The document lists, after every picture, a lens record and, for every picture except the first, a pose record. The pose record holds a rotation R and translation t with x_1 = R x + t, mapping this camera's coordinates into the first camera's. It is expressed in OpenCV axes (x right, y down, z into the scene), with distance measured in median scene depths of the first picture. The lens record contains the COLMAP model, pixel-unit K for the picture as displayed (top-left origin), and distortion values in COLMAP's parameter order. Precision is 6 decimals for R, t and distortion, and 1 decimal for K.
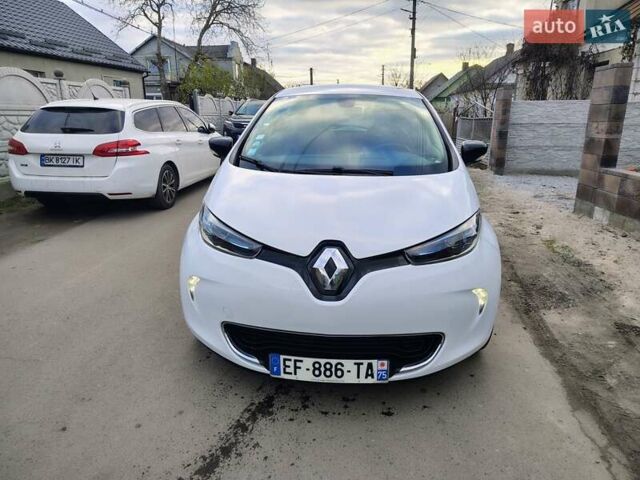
lens RADIAL K [[443.4, 0, 322.1], [0, 443.4, 237.1], [0, 0, 1]] dist [0.041049, -0.050545]
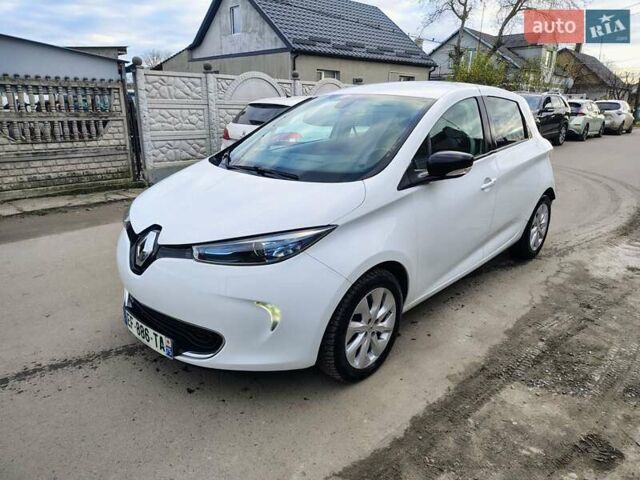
lens RADIAL K [[443.4, 0, 322.1], [0, 443.4, 237.1], [0, 0, 1]] dist [0.041049, -0.050545]
pose [[0.782402, 0.184789, -0.594727, 0.119535], [-0.173961, 0.981800, 0.076201, -0.014497], [0.597984, 0.043840, 0.800308, 0.035261]]
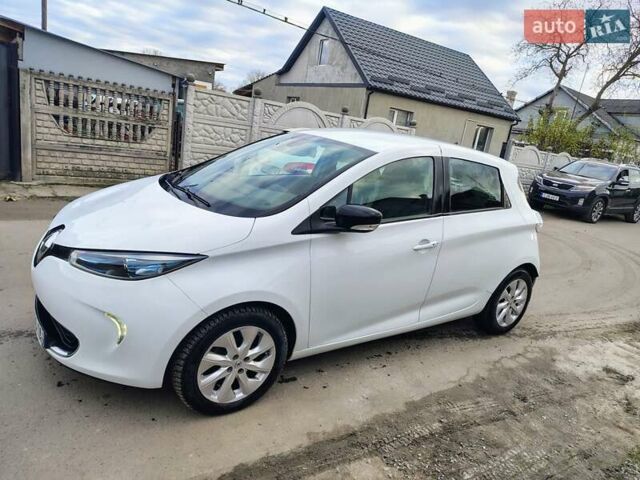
lens RADIAL K [[439.6, 0, 320.0], [0, 439.6, 240.0], [0, 0, 1]] dist [0.054477, -0.064531]
pose [[0.631557, 0.280782, -0.722702, 0.158678], [-0.344335, 0.936729, 0.063027, -0.032391], [0.694672, 0.209046, 0.688281, 0.071377]]
